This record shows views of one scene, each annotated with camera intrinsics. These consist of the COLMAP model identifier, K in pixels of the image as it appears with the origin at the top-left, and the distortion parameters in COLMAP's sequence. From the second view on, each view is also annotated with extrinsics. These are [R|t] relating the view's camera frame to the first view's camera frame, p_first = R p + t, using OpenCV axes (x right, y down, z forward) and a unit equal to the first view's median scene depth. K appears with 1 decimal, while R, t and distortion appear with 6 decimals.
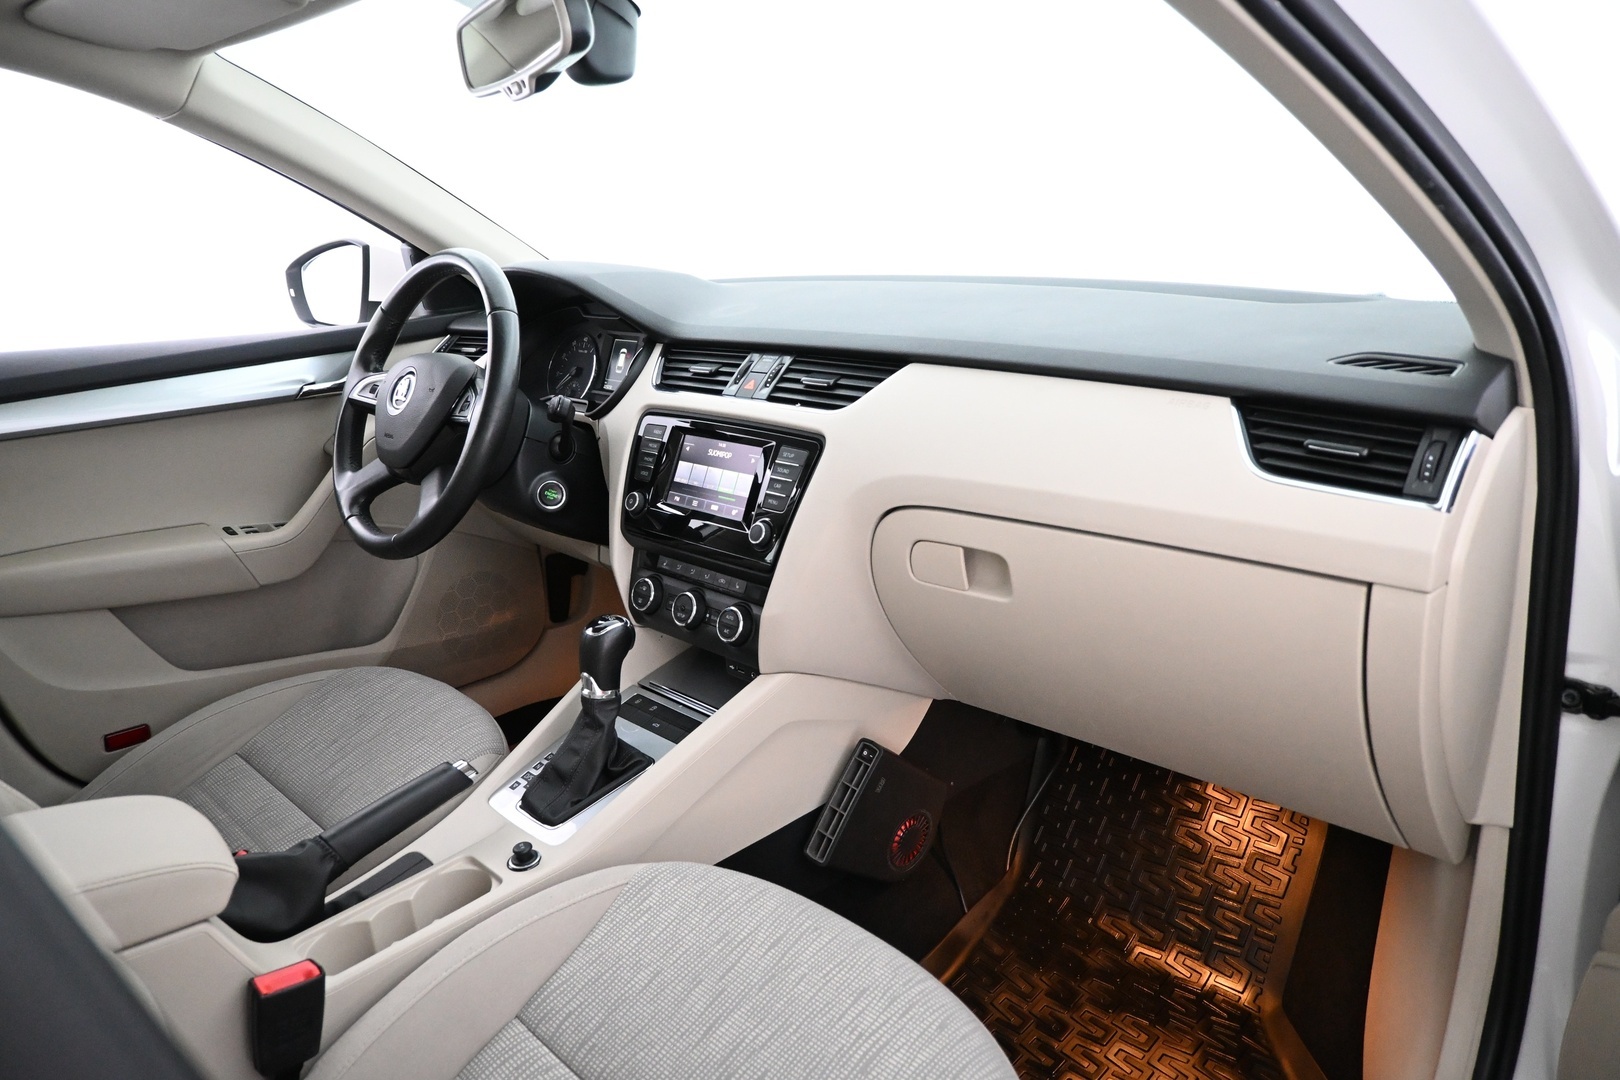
lens RADIAL K [[1099.7, 0, 811.4], [0, 1099.7, 534.2], [0, 0, 1]] dist [-0.002012, -0.001441]
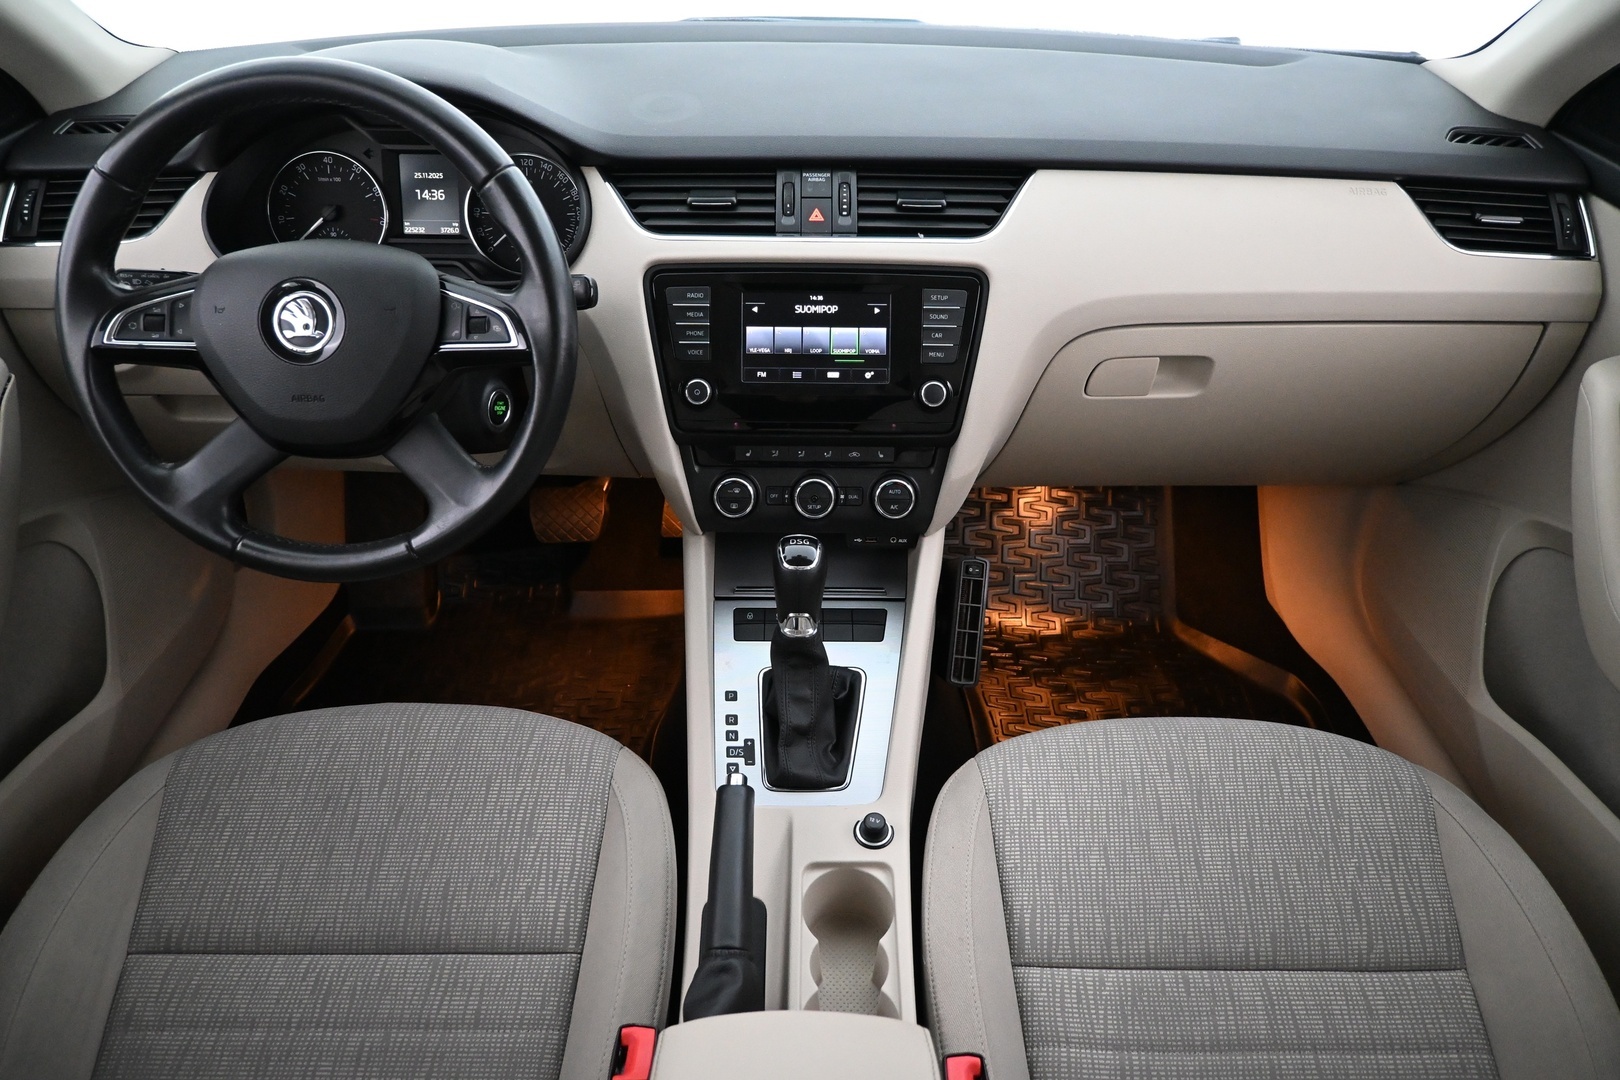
lens RADIAL K [[1068.4, 0, 810.0], [0, 1068.4, 540.0], [0, 0, 1]] dist [-0.006396, -0.001055]
pose [[0.703154, -0.370969, 0.606595, -0.681968], [0.160608, 0.913928, 0.372748, -0.229692], [-0.692661, -0.164675, 0.702212, 0.440647]]
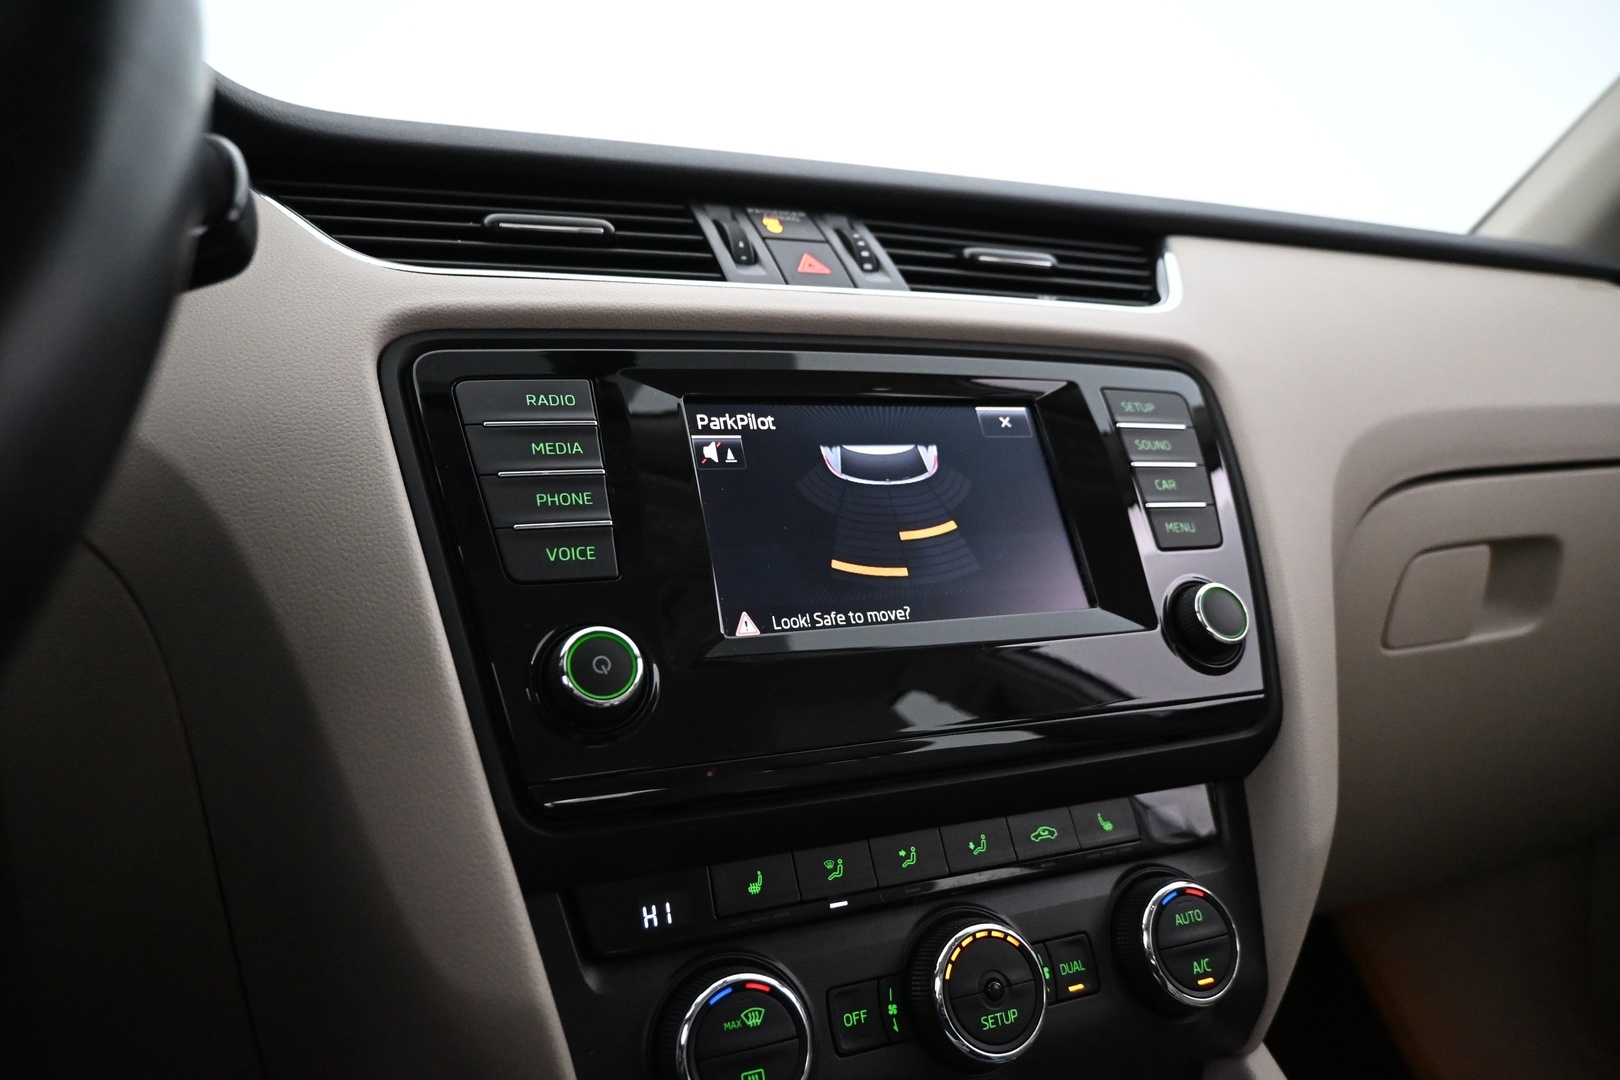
lens RADIAL K [[1096.8, 0, 810.0], [0, 1096.8, 540.0], [0, 0, 1]] dist [-0.000933, -0.001353]
pose [[0.363481, -0.015530, 0.931472, -0.402494], [0.267551, 0.959479, -0.088408, -0.026527], [-0.892356, 0.281350, 0.352907, 0.980491]]
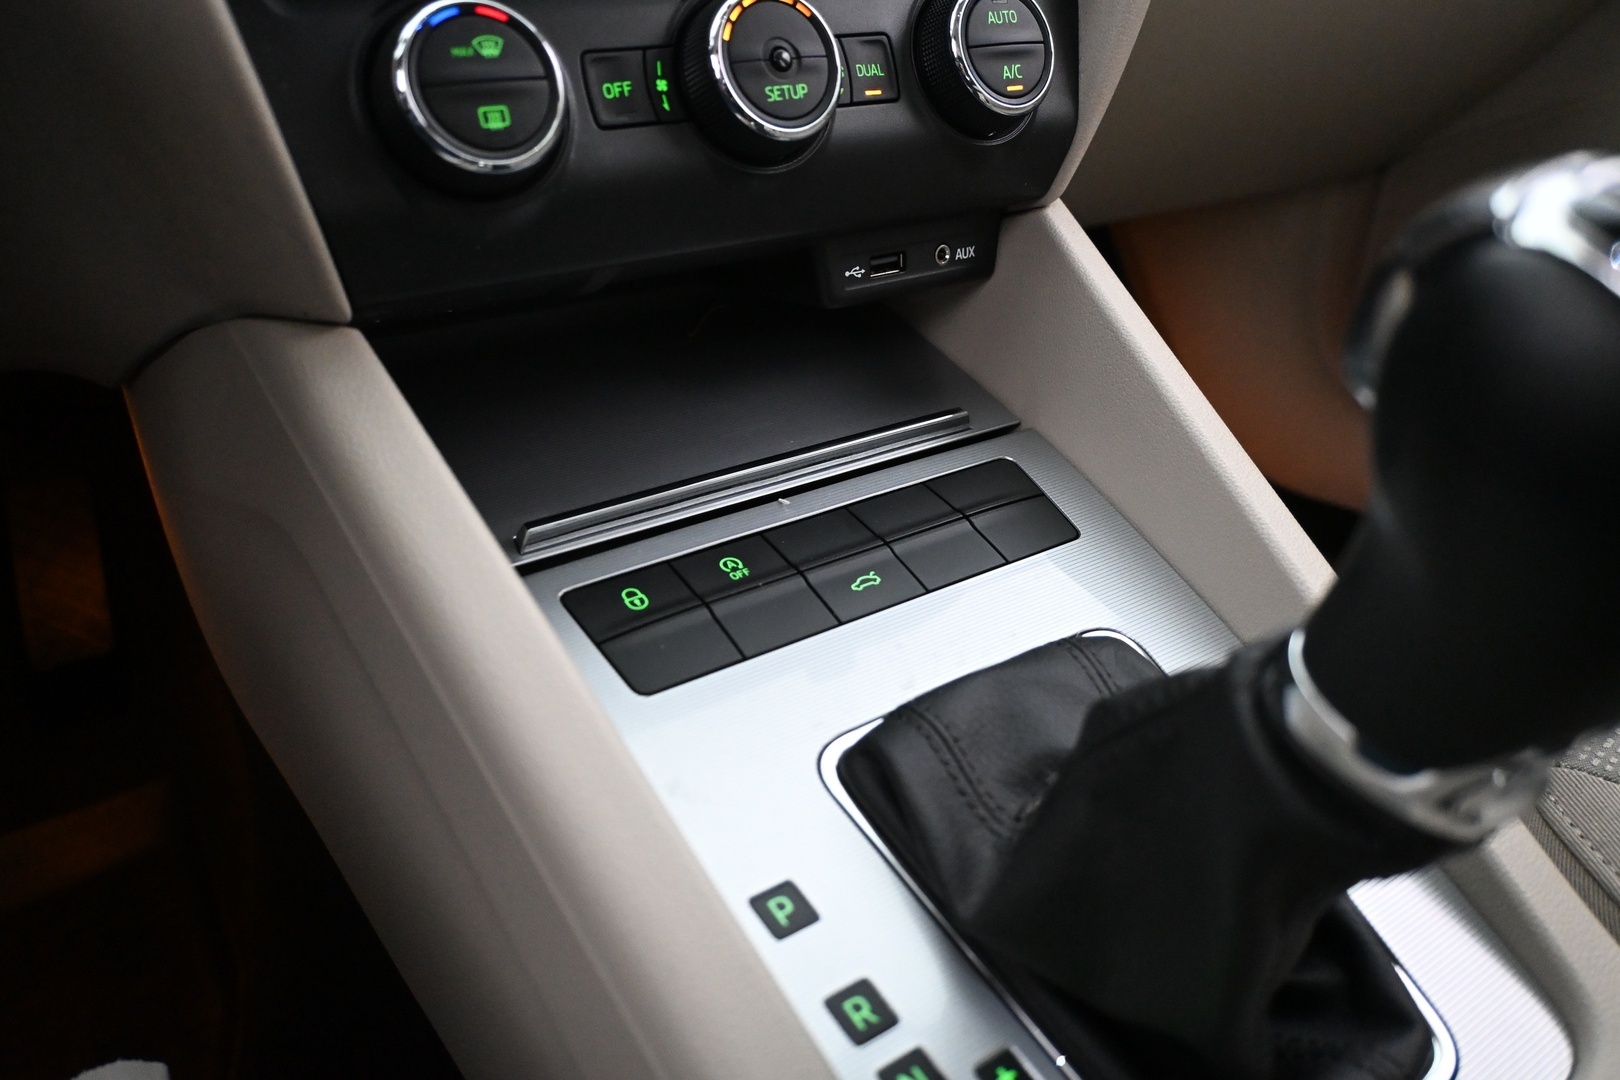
lens RADIAL K [[1203.8, 0, 810.0], [0, 1203.8, 540.0], [0, 0, 1]] dist [-0.011502, -0.003415]
pose [[0.186041, -0.431751, 0.882599, -0.400802], [0.259850, 0.887918, 0.379579, 0.067043], [-0.947558, 0.158726, 0.277379, 1.007856]]
